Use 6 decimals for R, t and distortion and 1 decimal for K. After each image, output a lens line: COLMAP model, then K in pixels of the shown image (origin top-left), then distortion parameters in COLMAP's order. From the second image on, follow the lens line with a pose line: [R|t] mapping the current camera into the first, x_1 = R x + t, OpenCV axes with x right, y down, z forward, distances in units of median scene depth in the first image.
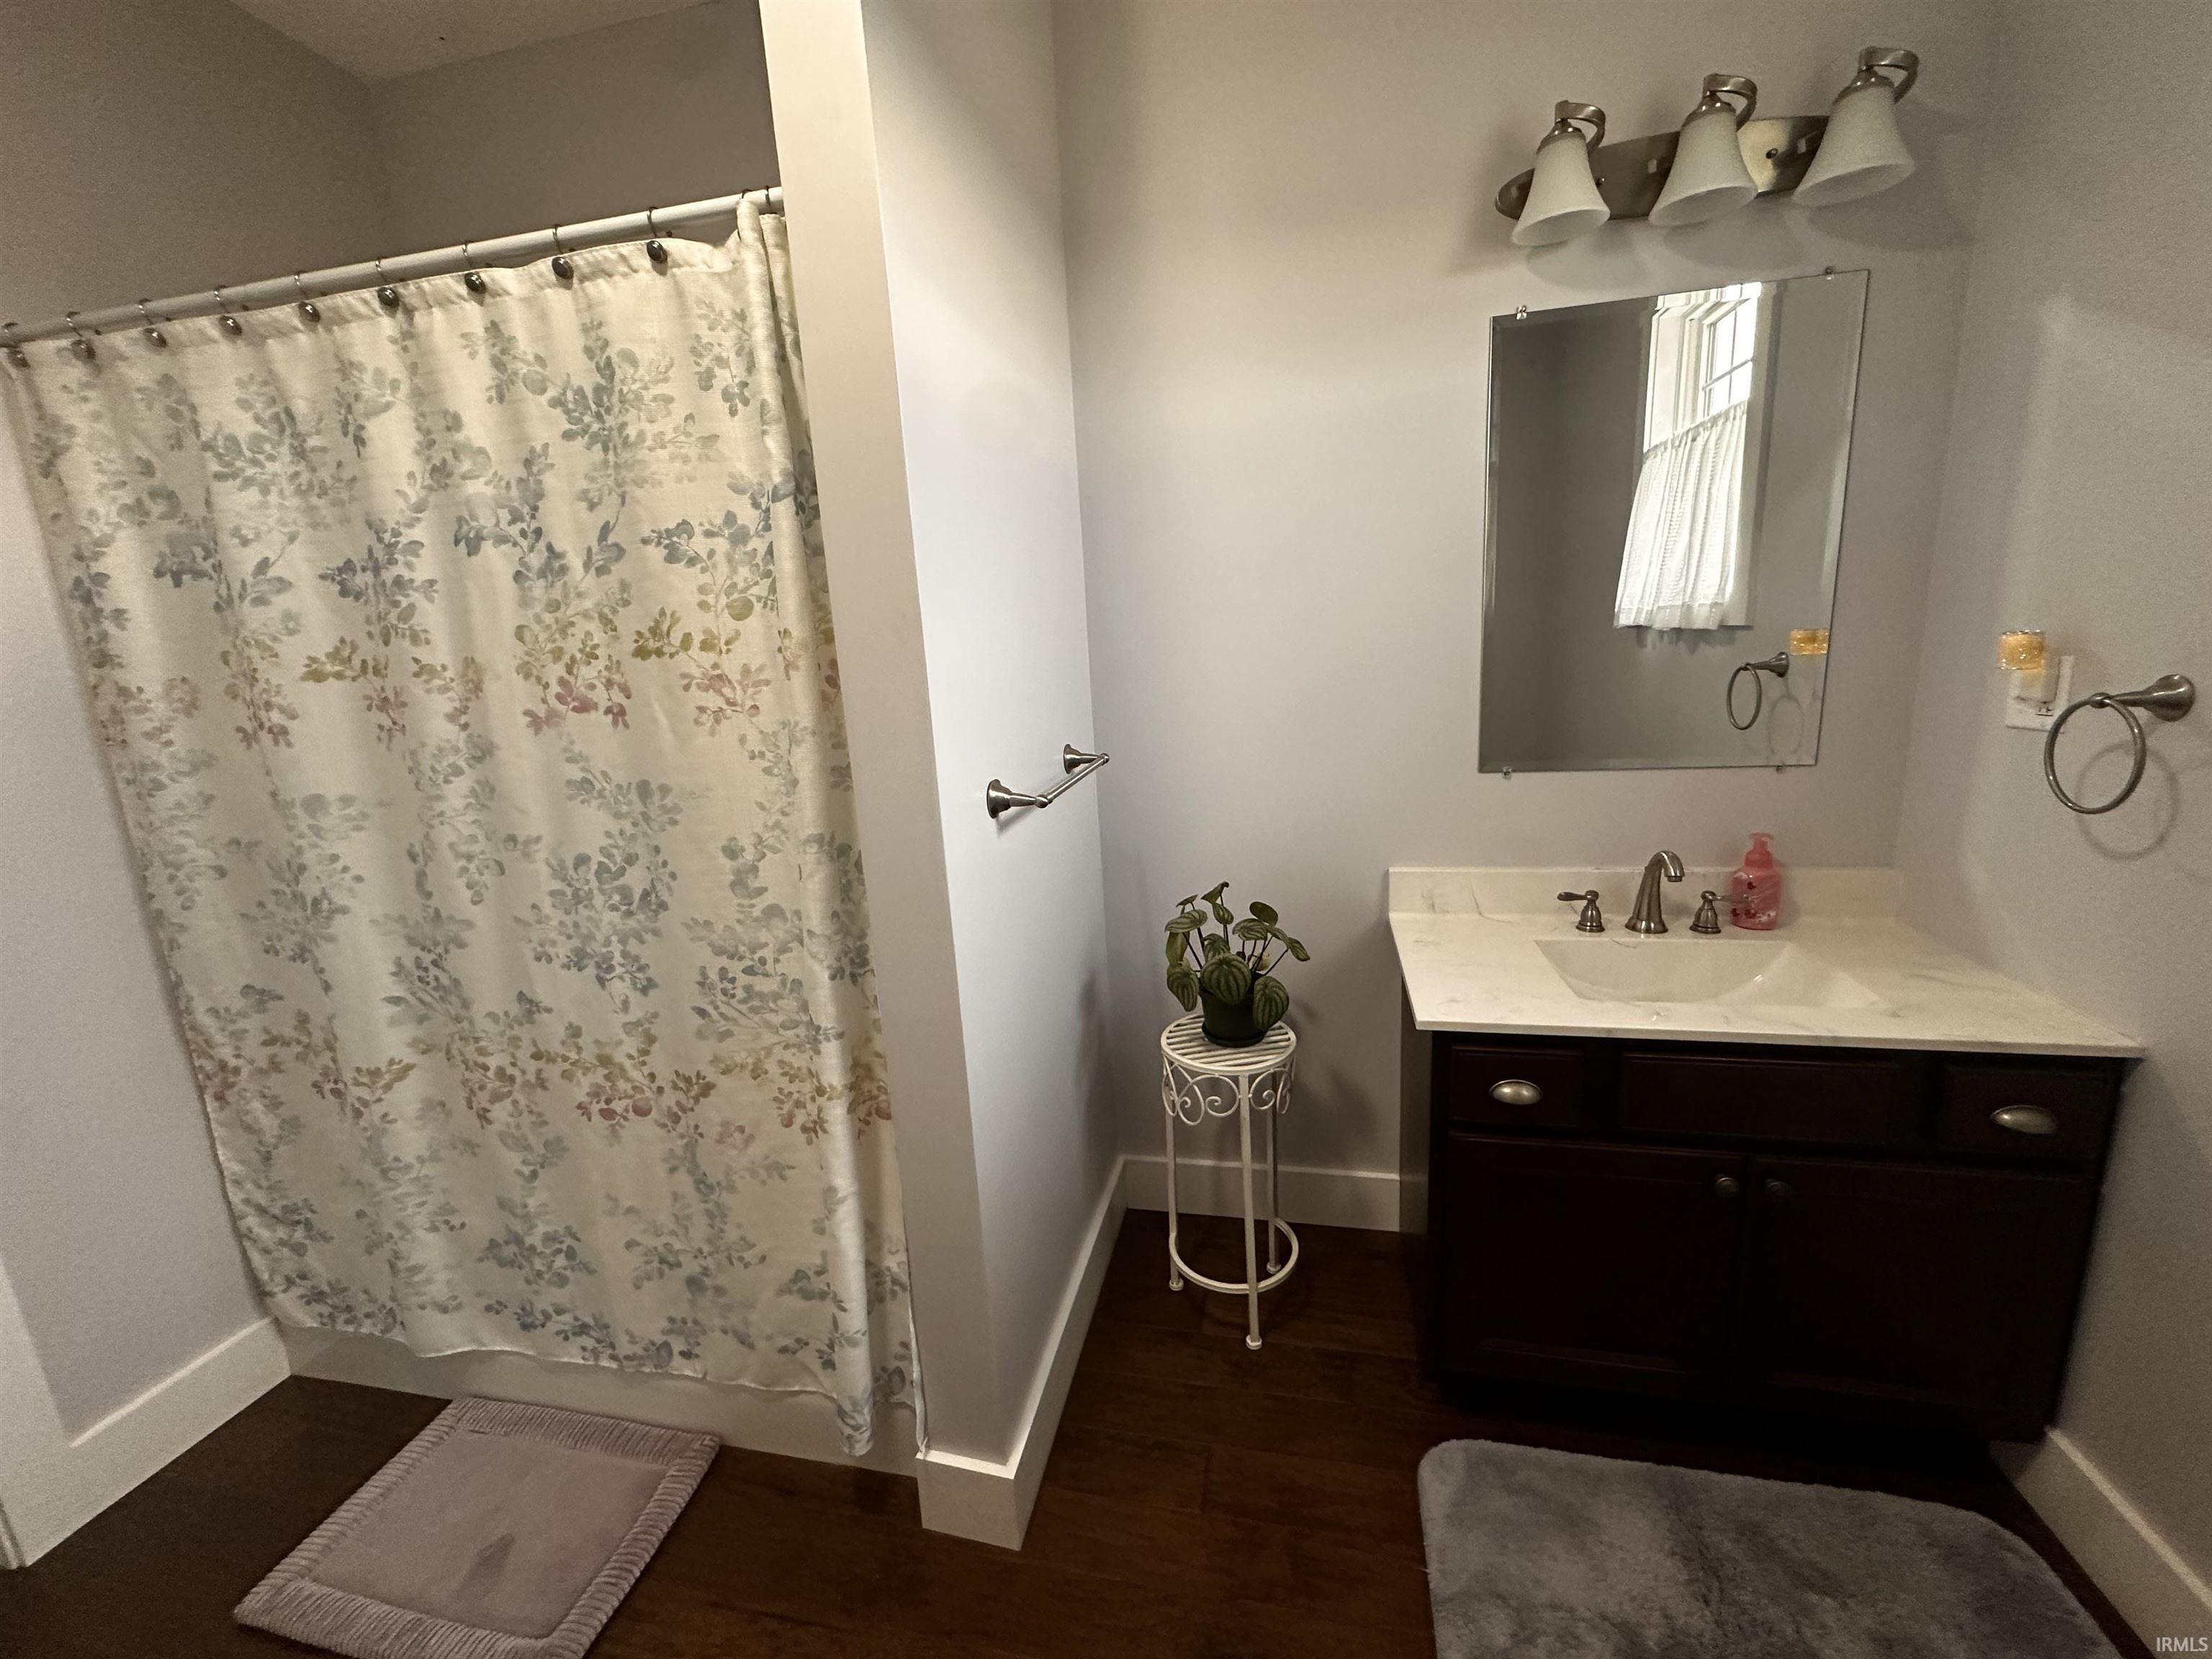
lens RADIAL K [[874.8, 0, 1106.0], [0, 874.8, 829.5], [0, 0, 1]] dist [0.003592, 0.000068]
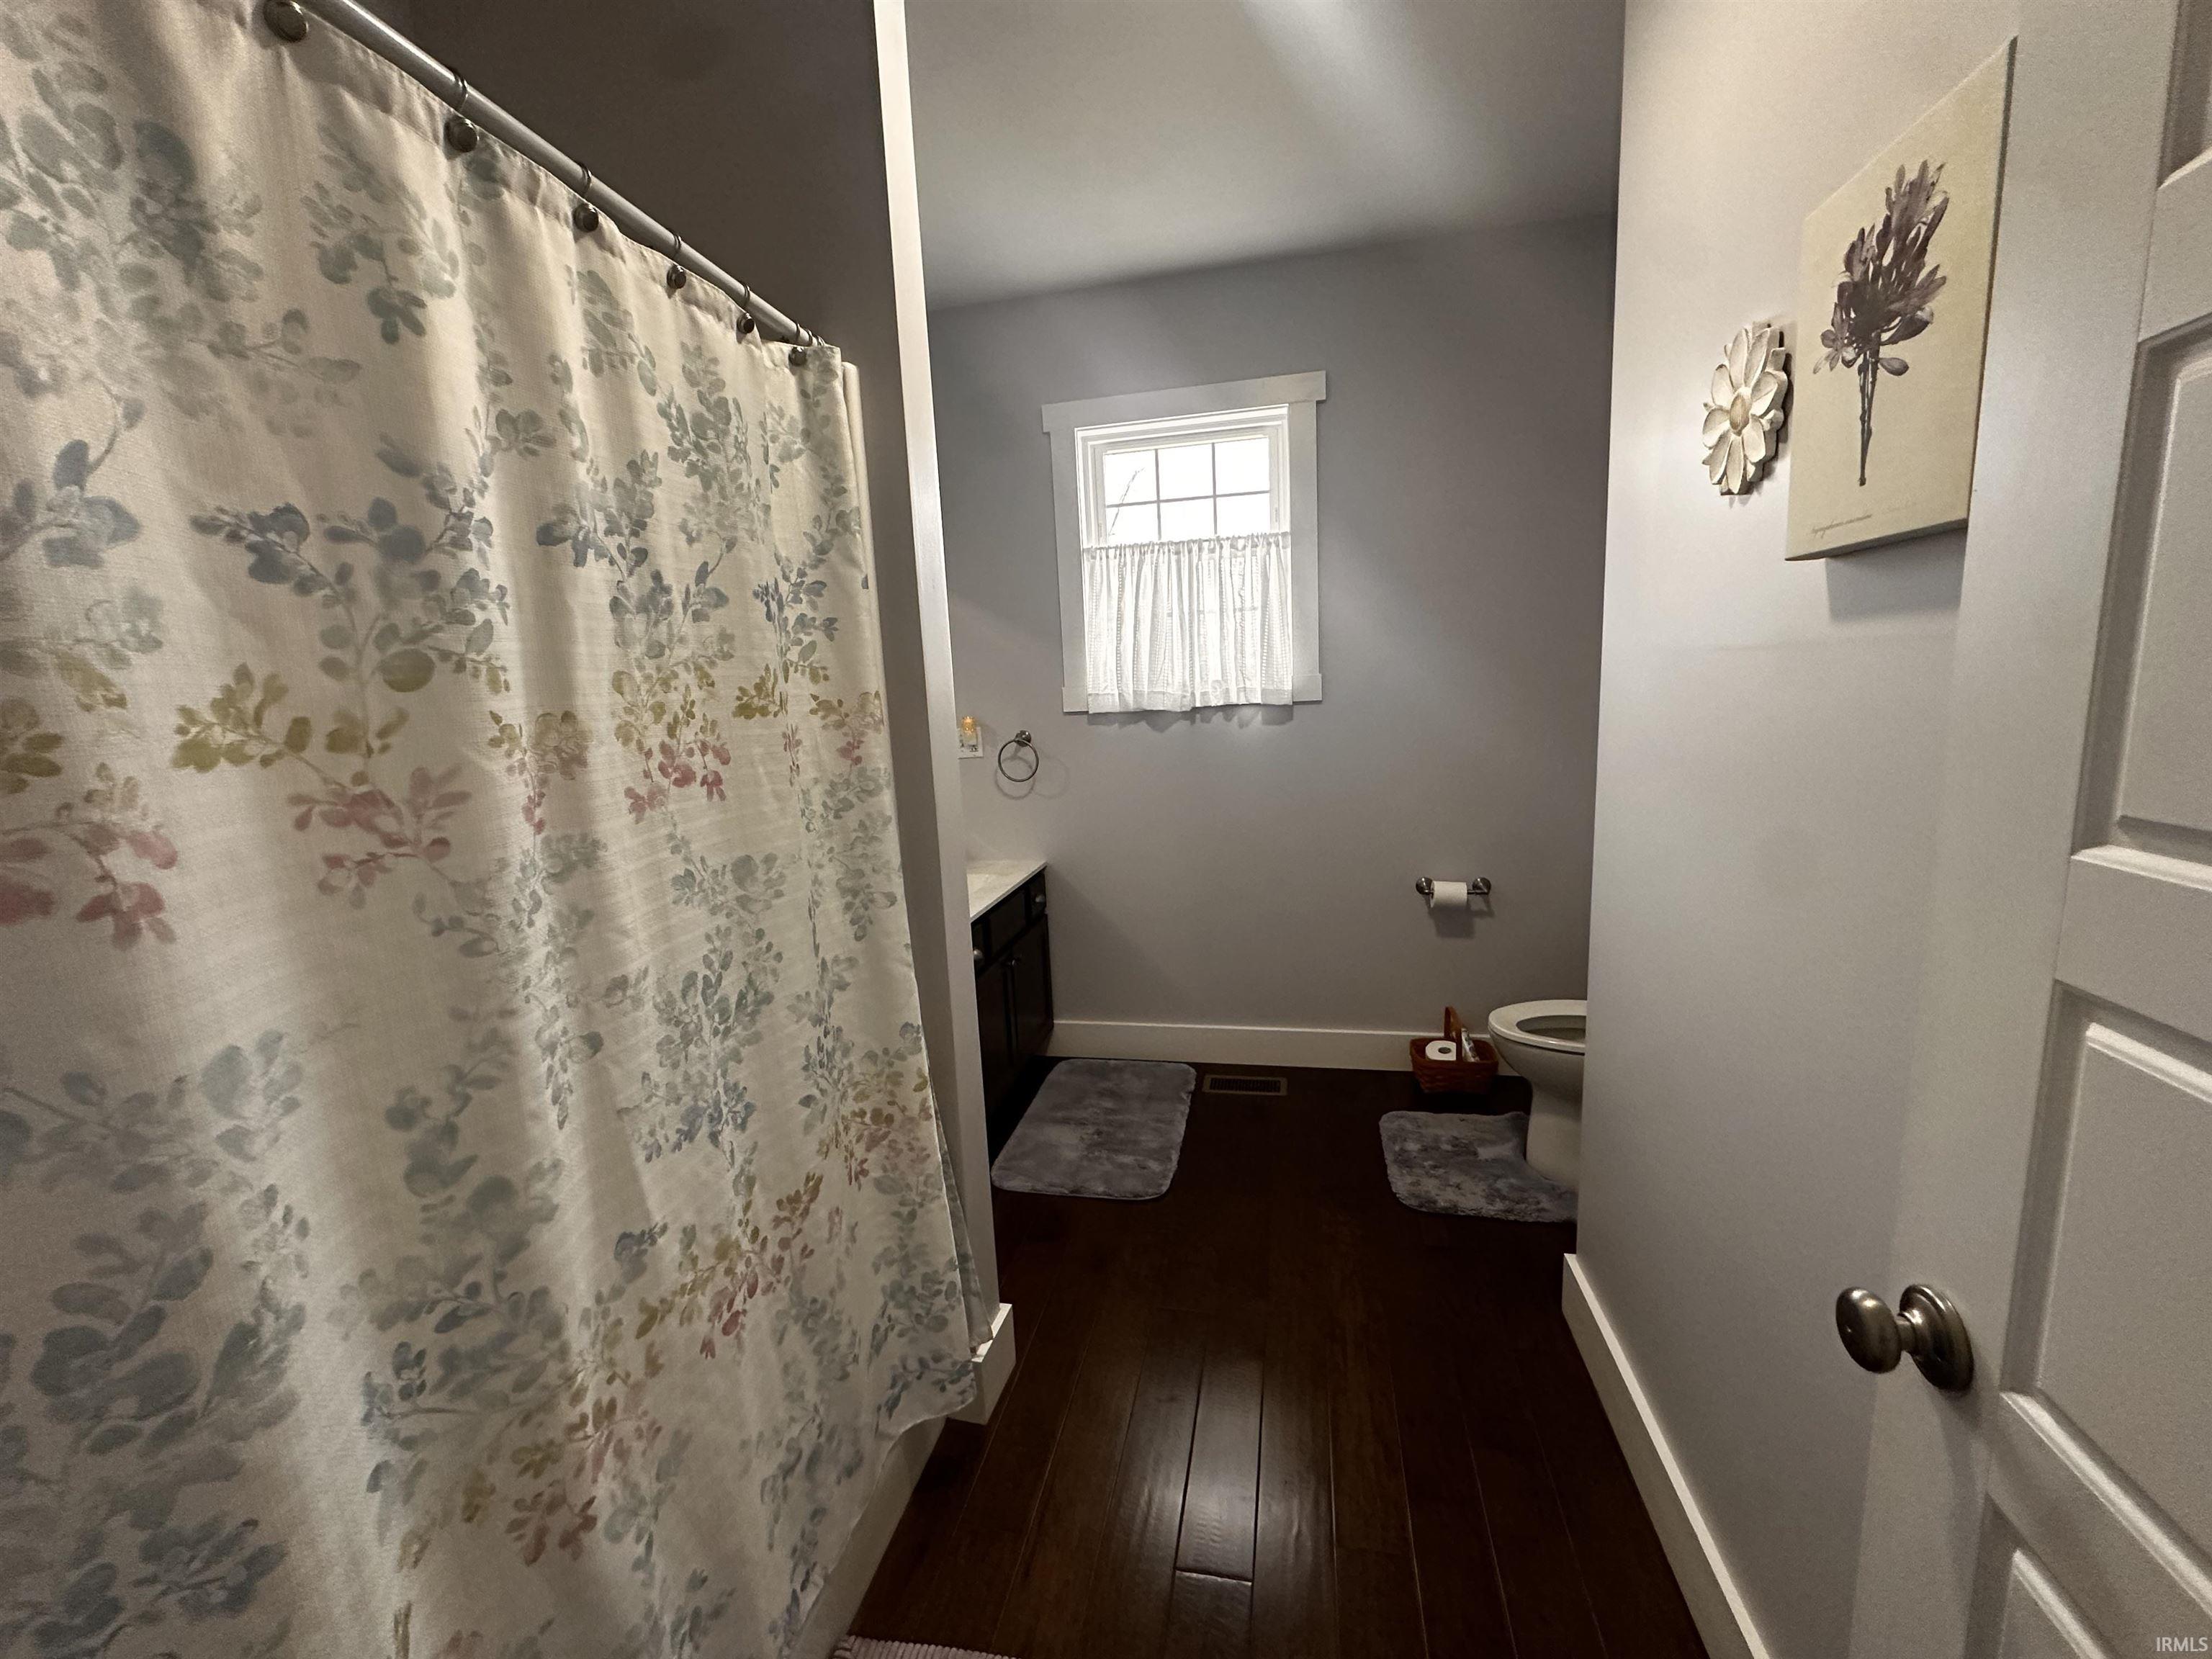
lens RADIAL K [[892.7, 0, 1106.0], [0, 892.7, 829.5], [0, 0, 1]] dist [0.001112, 0.009369]
pose [[-0.008526, -0.106815, 0.994242, -1.406941], [0.250966, 0.962227, 0.105528, -0.085660], [-0.967958, 0.250421, 0.018603, 0.631733]]
